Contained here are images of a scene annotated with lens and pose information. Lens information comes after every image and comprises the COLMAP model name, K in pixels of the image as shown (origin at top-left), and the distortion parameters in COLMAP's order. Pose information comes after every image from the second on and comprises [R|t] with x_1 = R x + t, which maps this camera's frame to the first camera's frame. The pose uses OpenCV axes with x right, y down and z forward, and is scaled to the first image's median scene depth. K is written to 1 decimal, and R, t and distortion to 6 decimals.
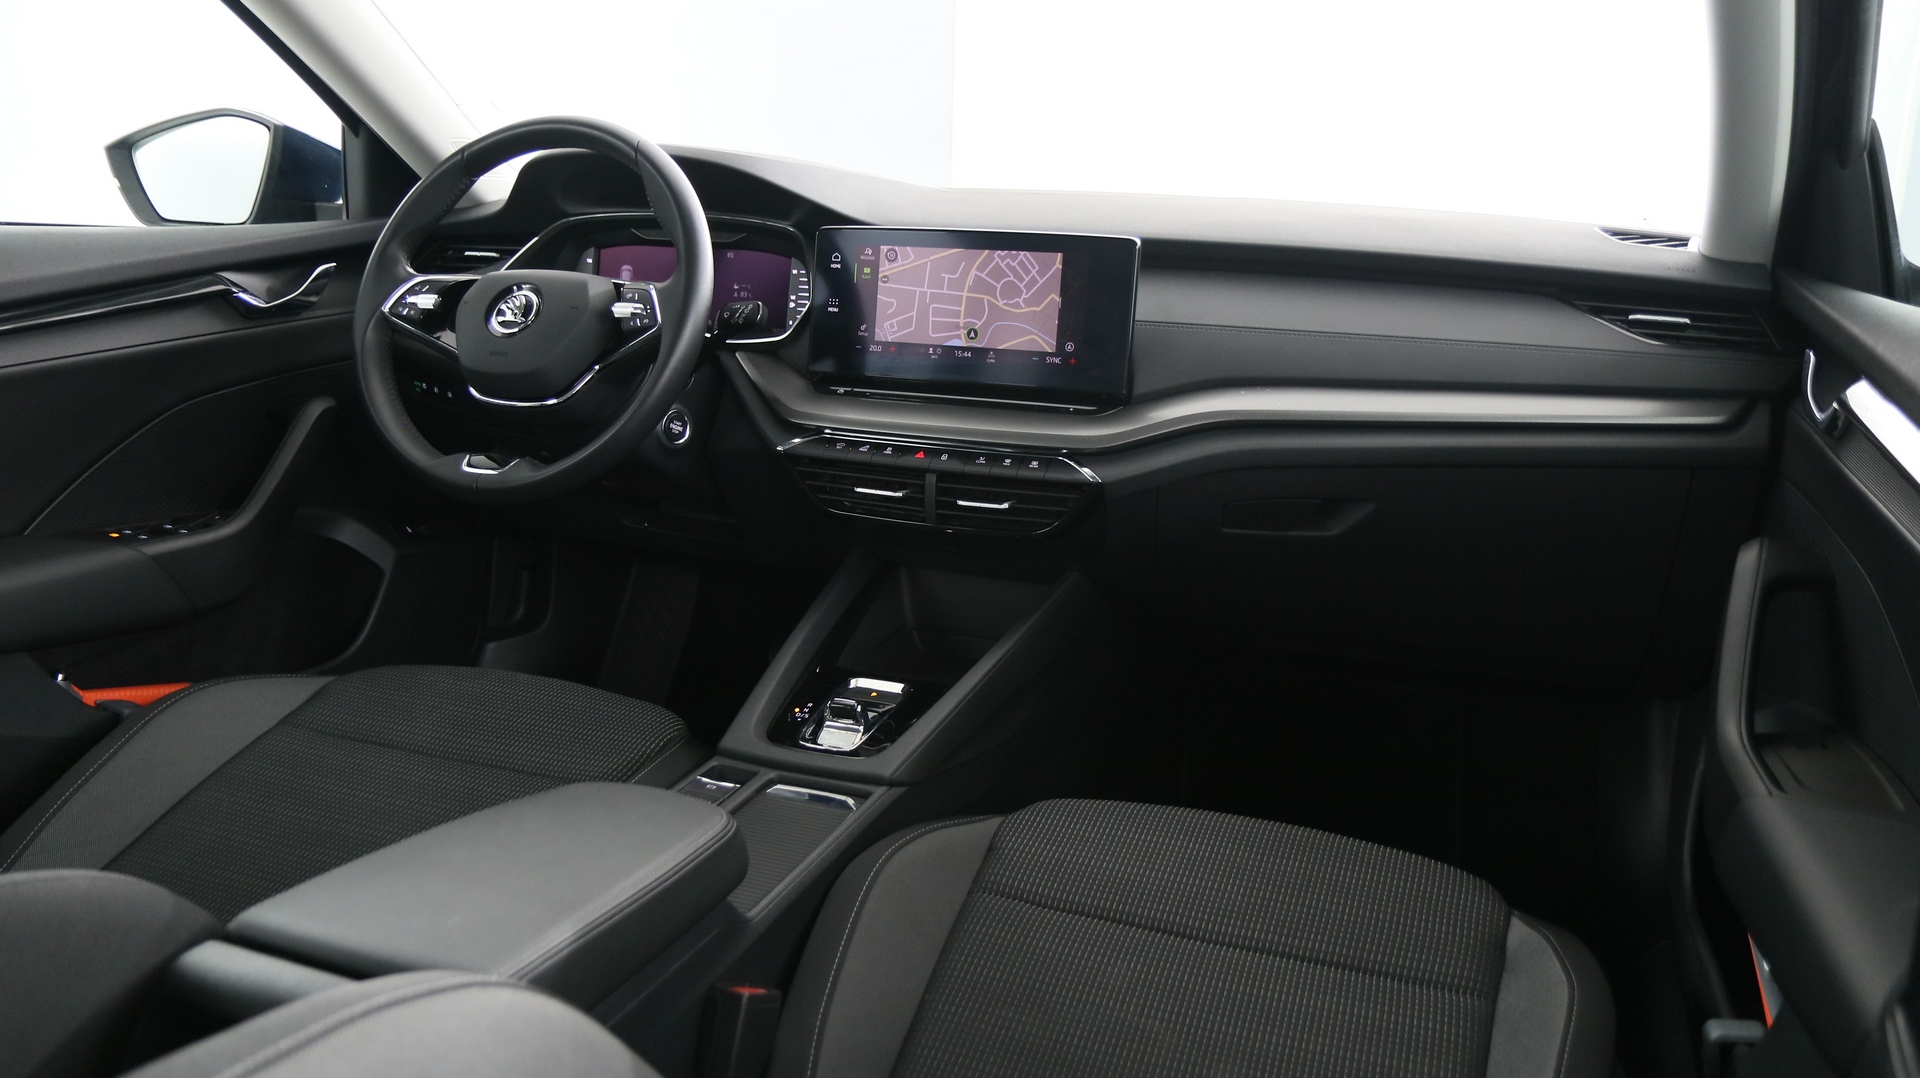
lens RADIAL K [[1457.8, 0, 960.0], [0, 1457.8, 539.0], [0, 0, 1]] dist [-0.004904, -0.005504]
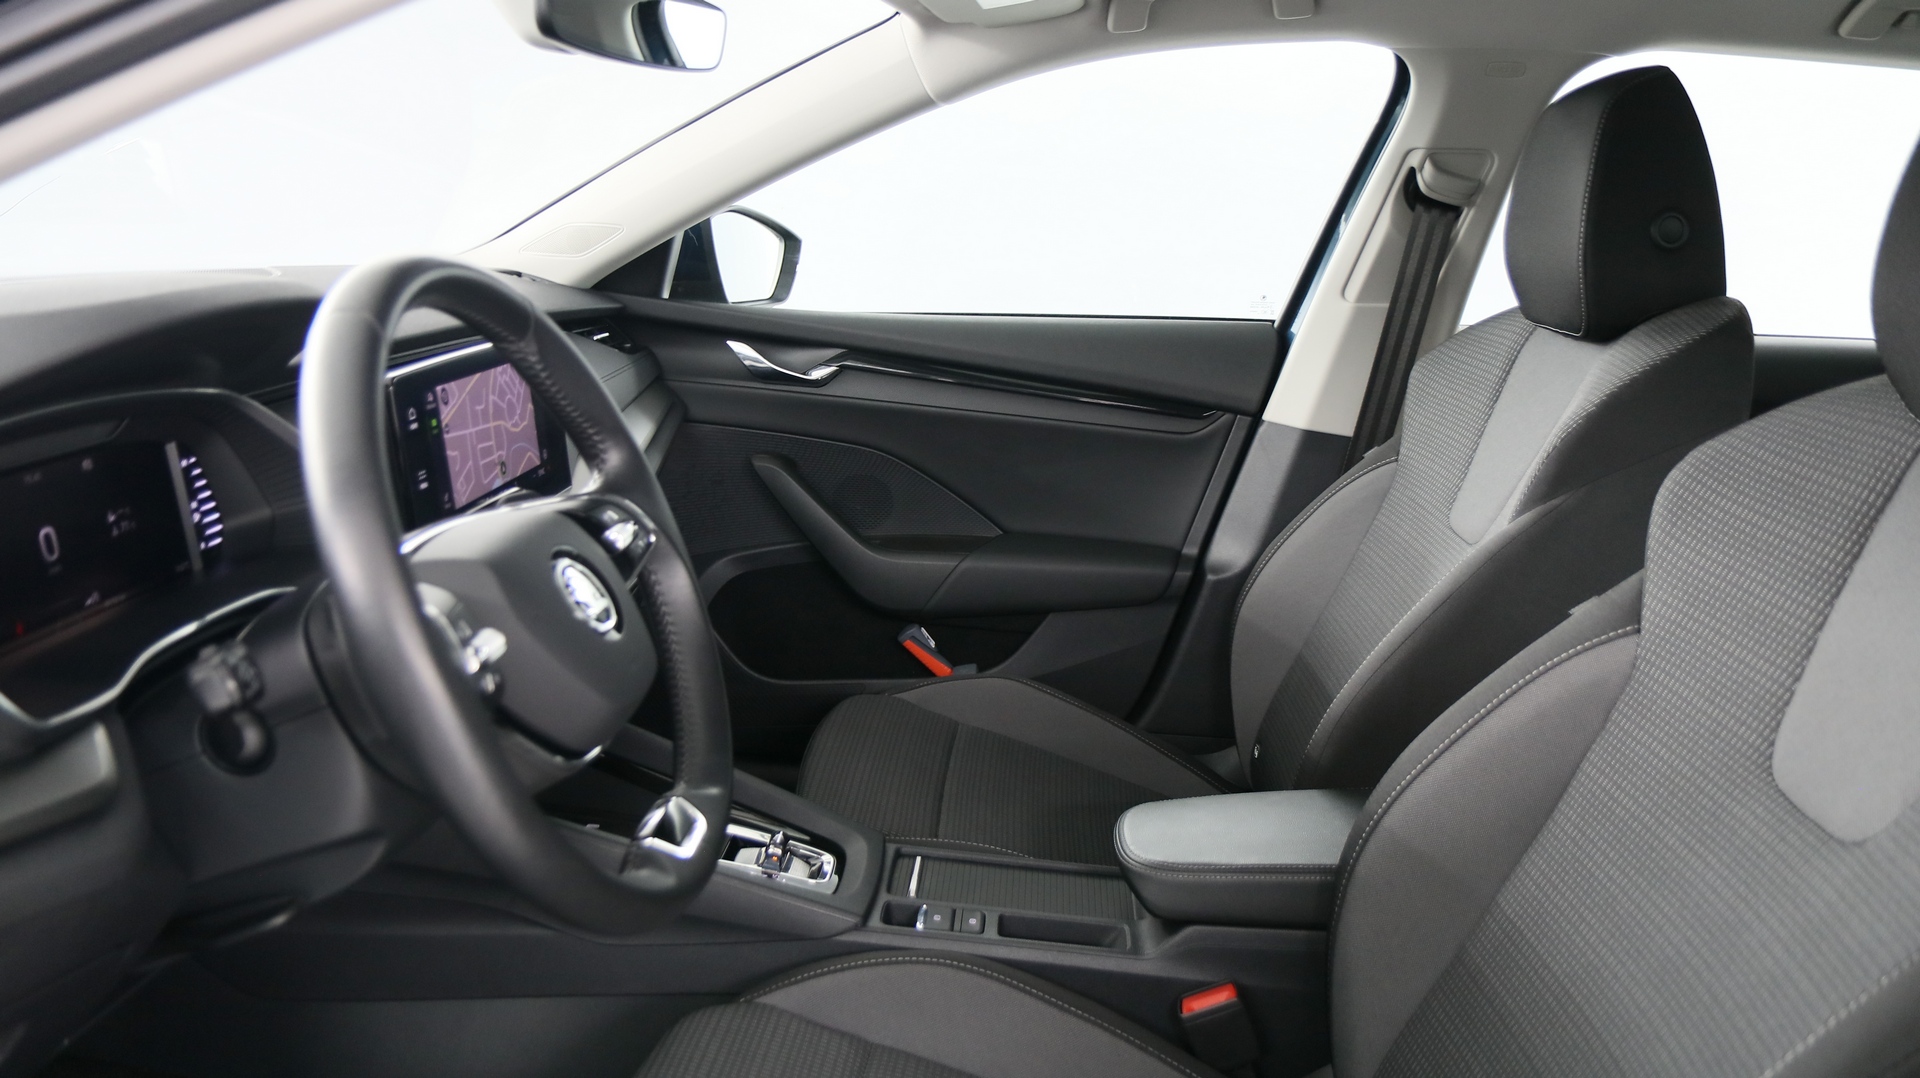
lens RADIAL K [[1457.8, 0, 960.0], [0, 1457.8, 539.0], [0, 0, 1]] dist [-0.004904, -0.005504]
pose [[-0.301017, -0.266548, 0.915610, -0.859883], [0.162062, 0.931877, 0.324564, -0.335257], [-0.939747, 0.246085, -0.237313, 0.966588]]
